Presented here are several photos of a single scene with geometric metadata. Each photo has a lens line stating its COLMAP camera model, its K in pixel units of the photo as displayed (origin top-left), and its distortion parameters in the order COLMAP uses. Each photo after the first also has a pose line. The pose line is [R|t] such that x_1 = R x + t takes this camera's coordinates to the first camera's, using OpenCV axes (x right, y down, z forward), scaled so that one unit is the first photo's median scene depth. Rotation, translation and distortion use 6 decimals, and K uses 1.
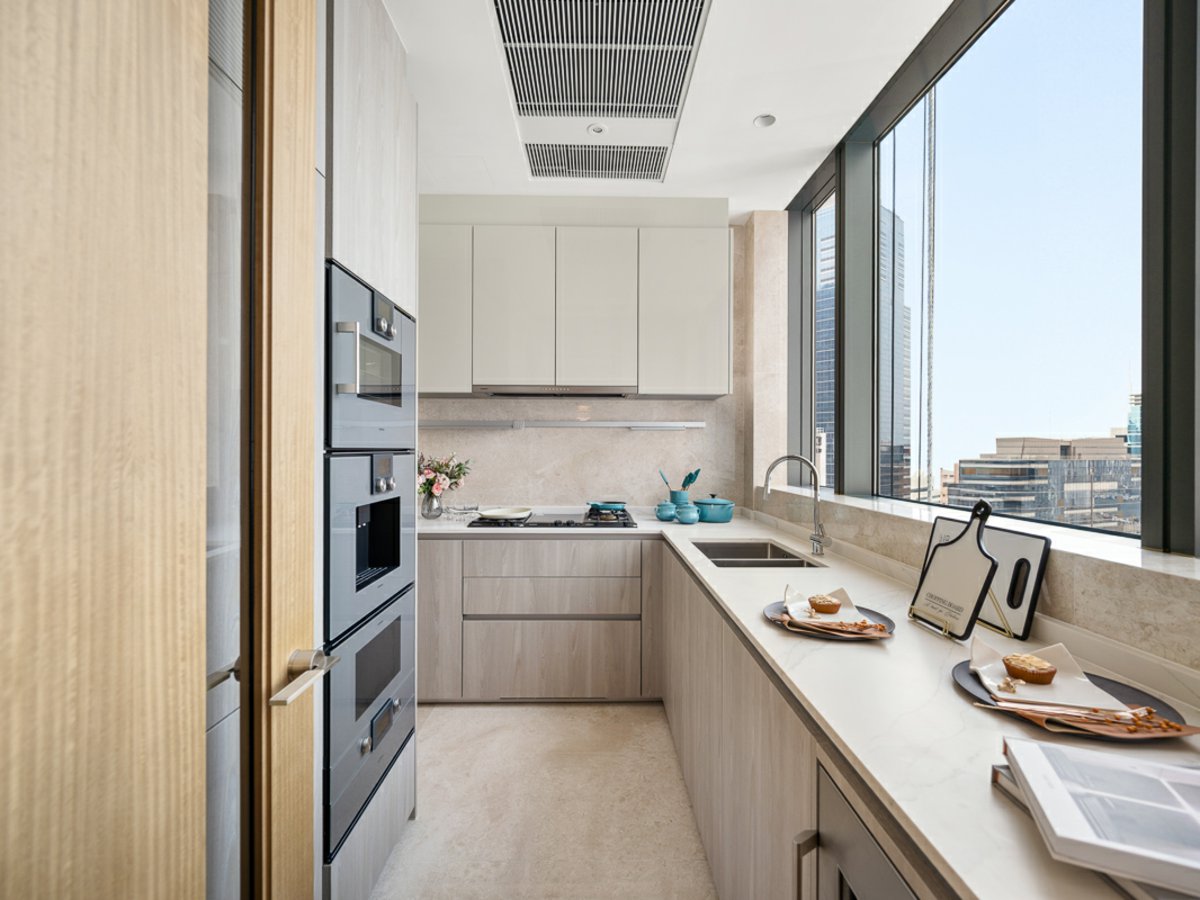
lens RADIAL K [[537.3, 0, 609.3], [0, 537.3, 452.4], [0, 0, 1]] dist [-0.000956, 0.000024]
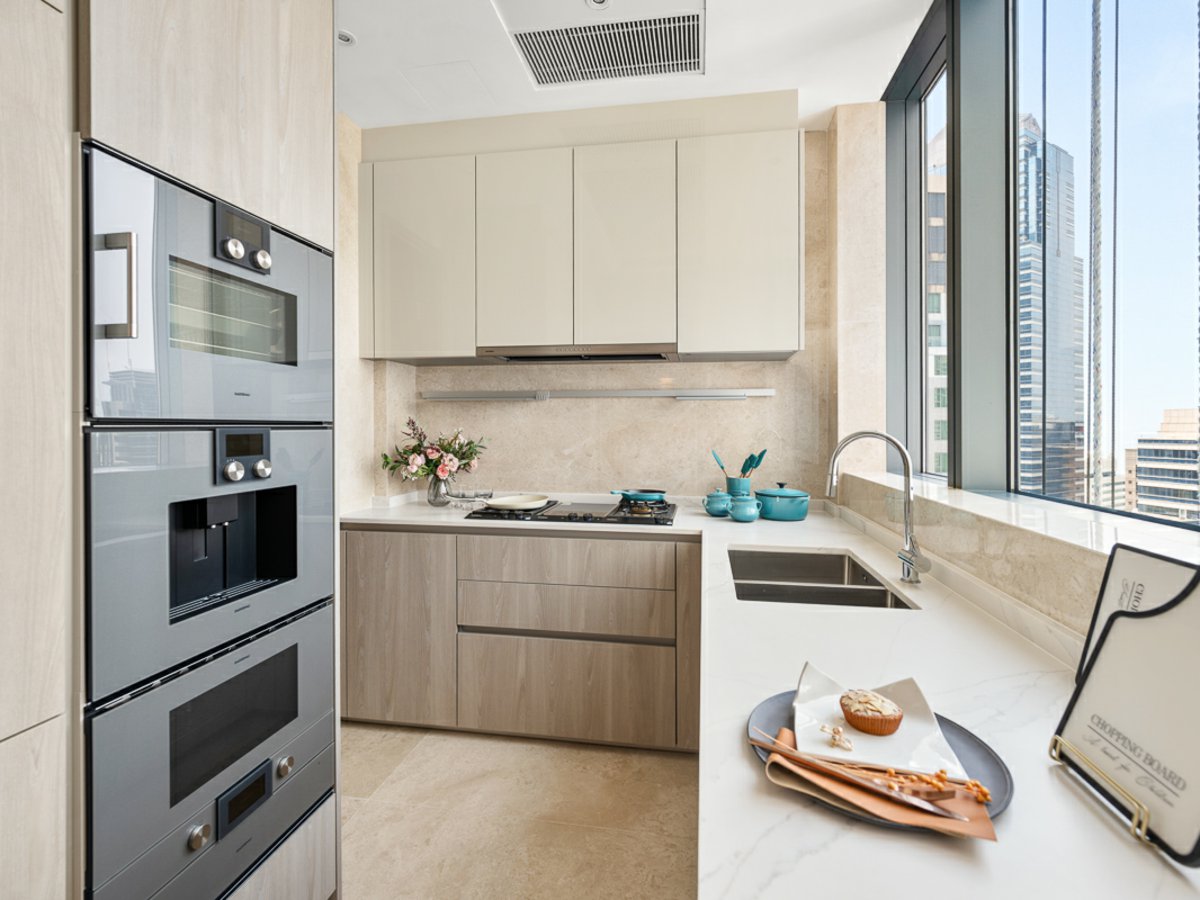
lens RADIAL K [[537.3, 0, 635.9], [0, 537.3, 428.1], [0, 0, 1]] dist [-0.000956, 0.000024]
pose [[0.982758, -0.001796, -0.184889, 0.147734], [0.000814, 0.999985, -0.005388, 0.004482], [0.184896, 0.005144, 0.982745, 0.238729]]
